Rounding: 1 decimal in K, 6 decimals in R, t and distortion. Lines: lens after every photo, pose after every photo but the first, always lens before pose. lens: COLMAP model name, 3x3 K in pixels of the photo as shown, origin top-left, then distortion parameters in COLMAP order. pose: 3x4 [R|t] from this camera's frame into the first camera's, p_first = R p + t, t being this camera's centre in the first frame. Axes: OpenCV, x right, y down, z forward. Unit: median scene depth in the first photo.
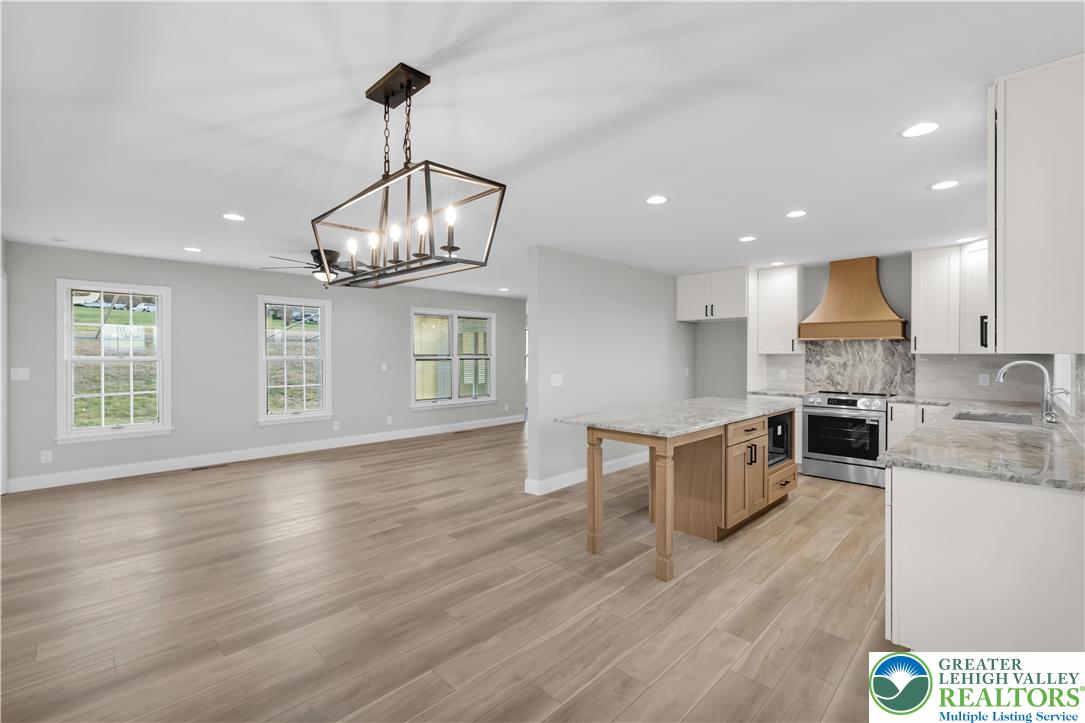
lens RADIAL K [[475.2, 0, 537.1], [0, 475.2, 359.3], [0, 0, 1]] dist [-0.000638, 0.000027]
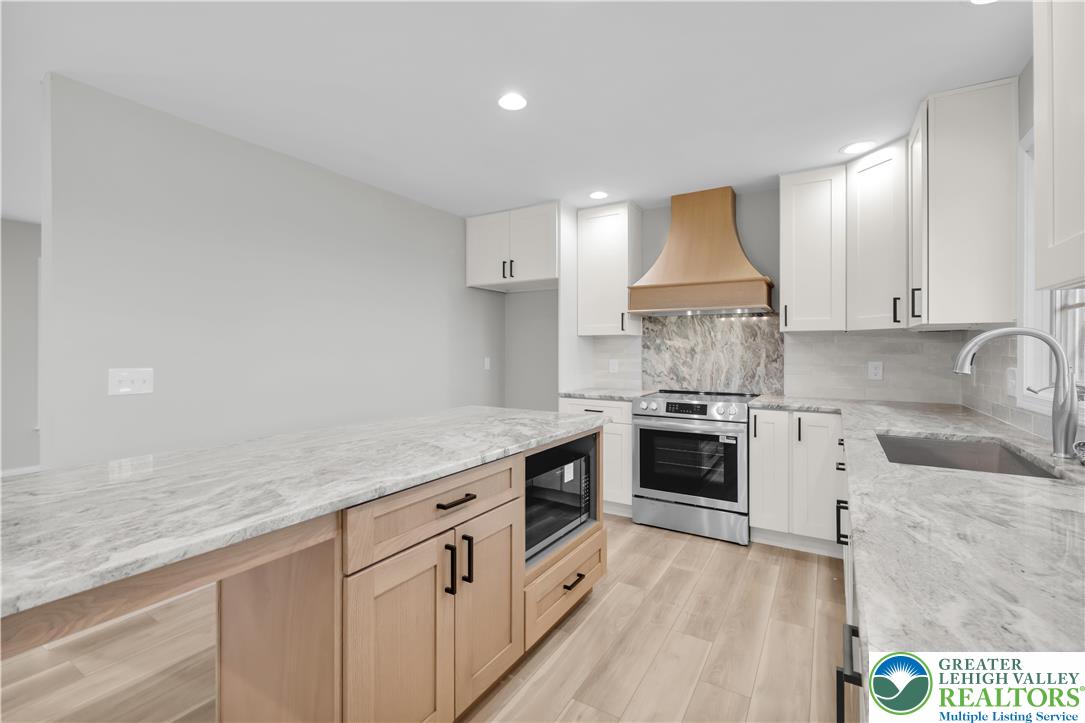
lens RADIAL K [[475.2, 0, 547.3], [0, 475.2, 352.5], [0, 0, 1]] dist [-0.000638, 0.000027]
pose [[0.969595, -0.000429, 0.244715, 0.300152], [0.002281, 0.999971, -0.007285, 0.019453], [-0.244705, 0.007621, 0.969568, 0.421021]]
